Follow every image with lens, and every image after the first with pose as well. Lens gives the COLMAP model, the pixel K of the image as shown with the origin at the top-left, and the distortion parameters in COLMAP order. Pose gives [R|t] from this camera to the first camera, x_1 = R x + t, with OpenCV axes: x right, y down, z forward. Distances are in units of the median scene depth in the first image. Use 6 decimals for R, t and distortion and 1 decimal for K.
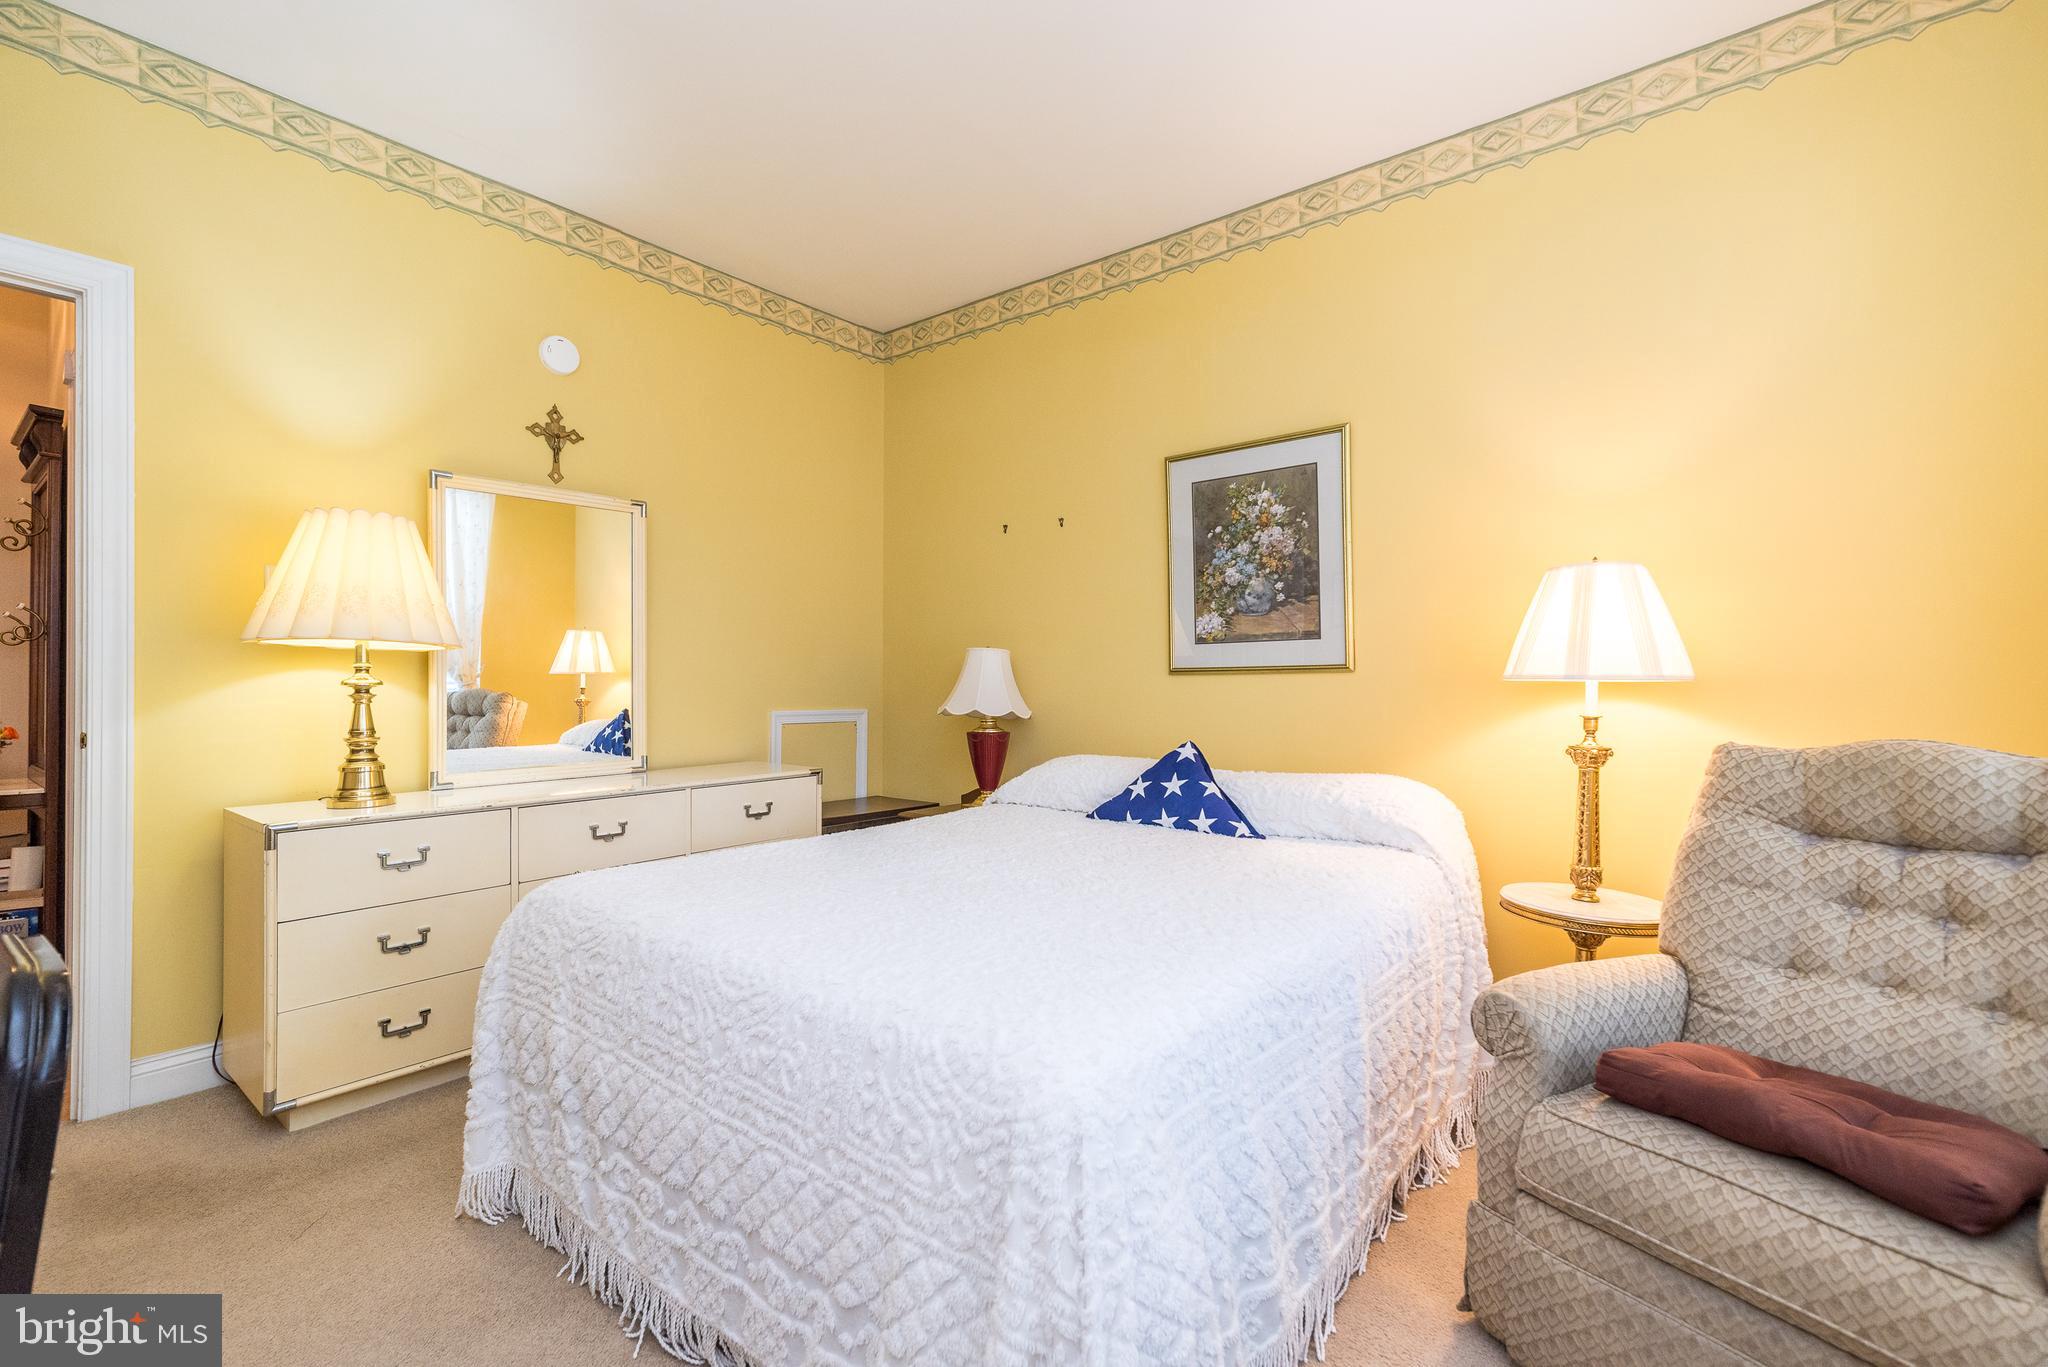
lens RADIAL K [[882.4, 0, 1034.8], [0, 882.4, 675.0], [0, 0, 1]] dist [0.006610, 0.001358]
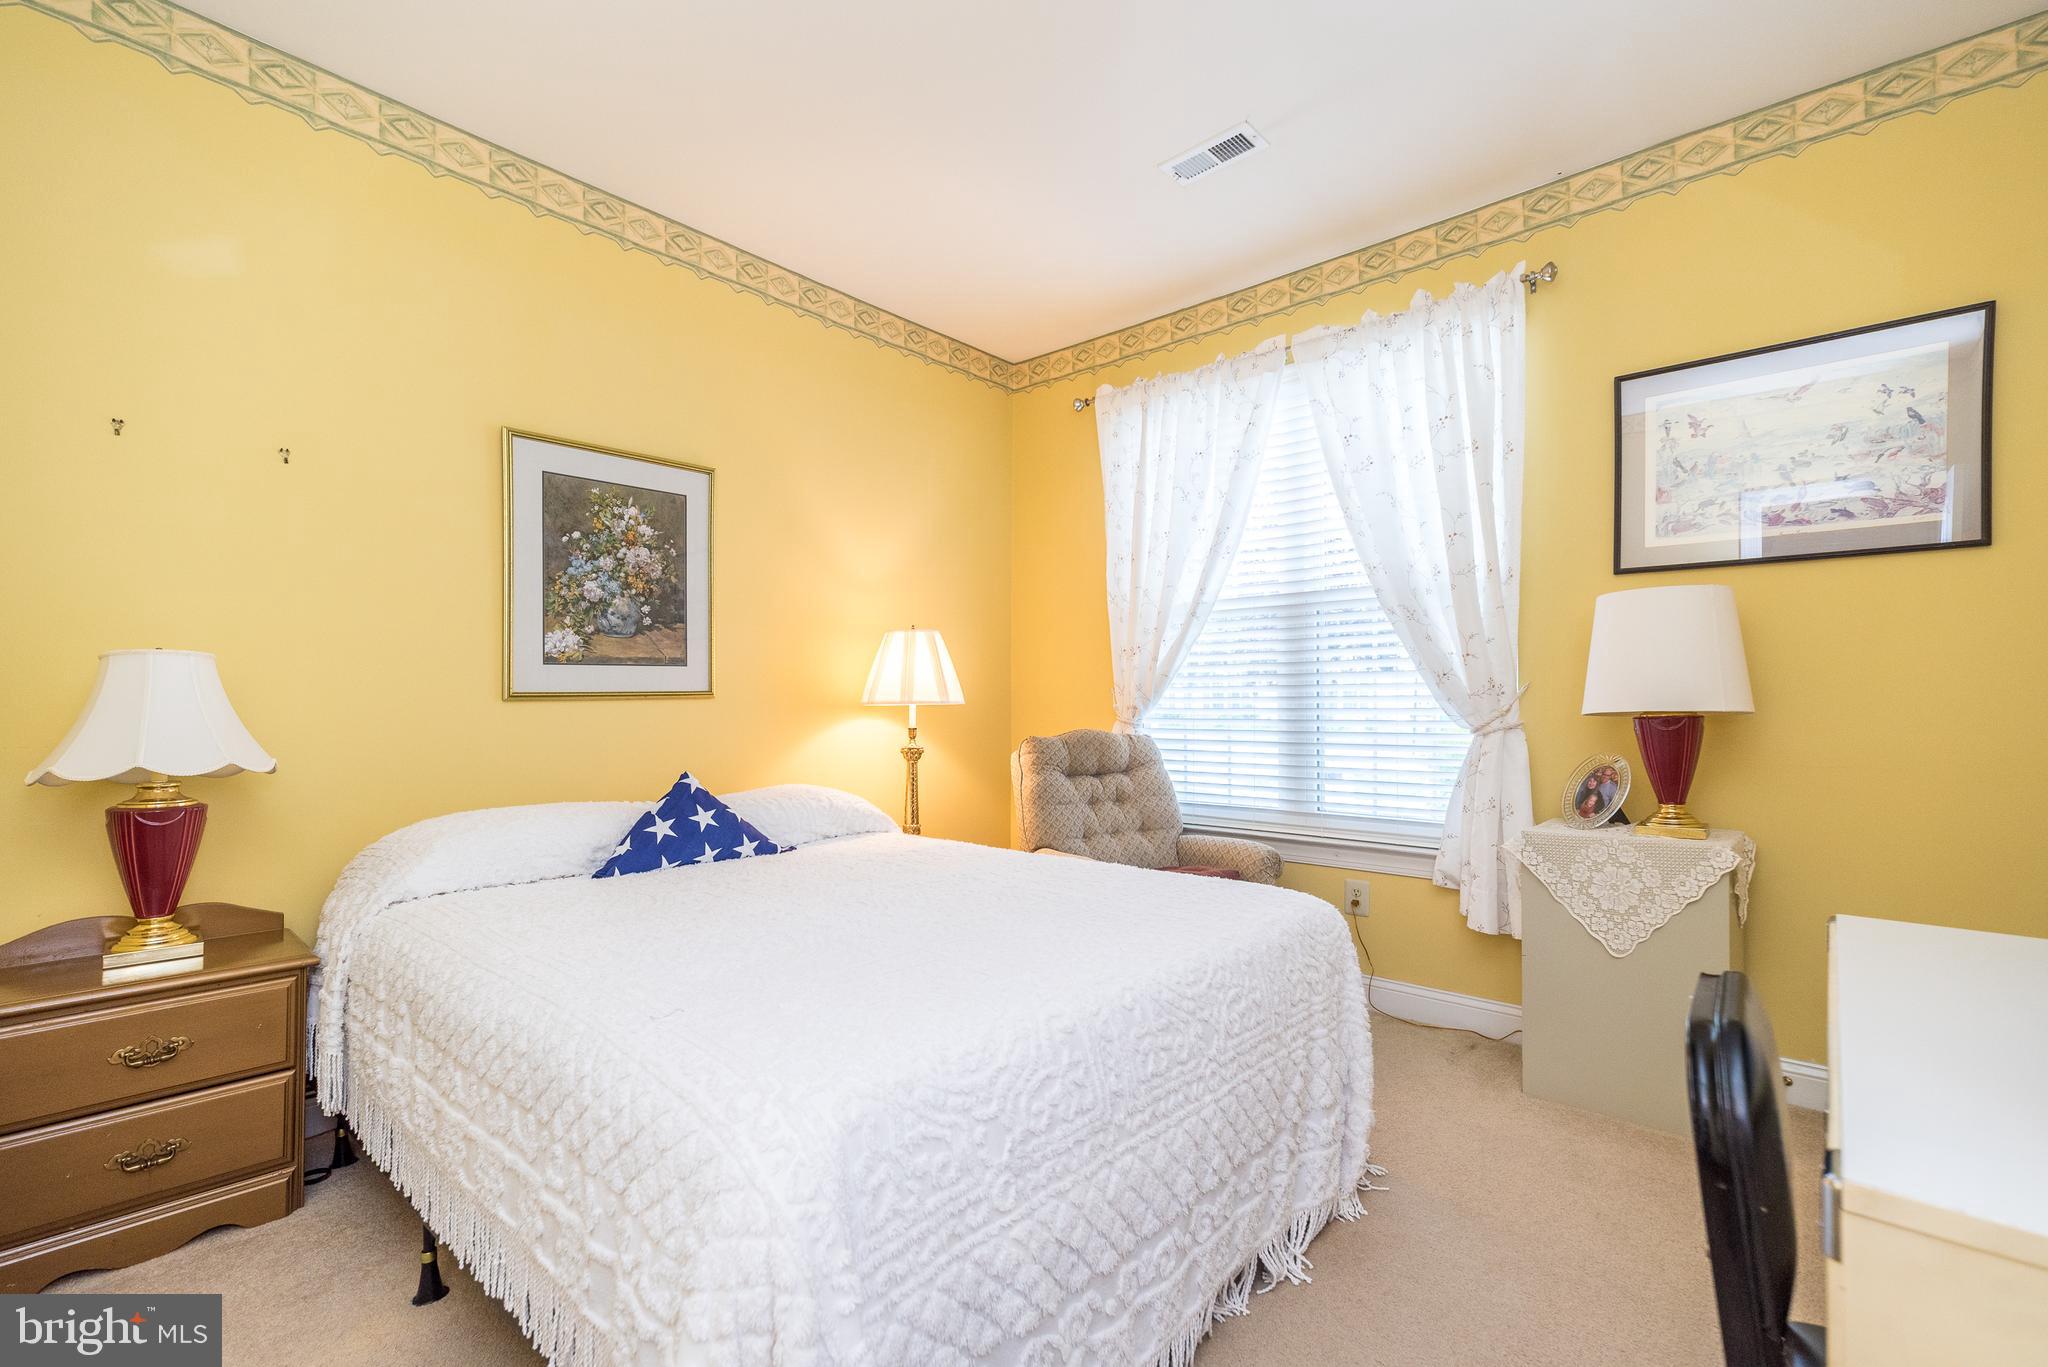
lens RADIAL K [[882.4, 0, 1035.1], [0, 882.4, 695.5], [0, 0, 1]] dist [0.006610, 0.001358]
pose [[0.063048, 0.008364, 0.997975, -0.657471], [0.000851, 0.999964, -0.008434, 0.002428], [-0.998010, 0.001381, 0.063039, 0.505799]]
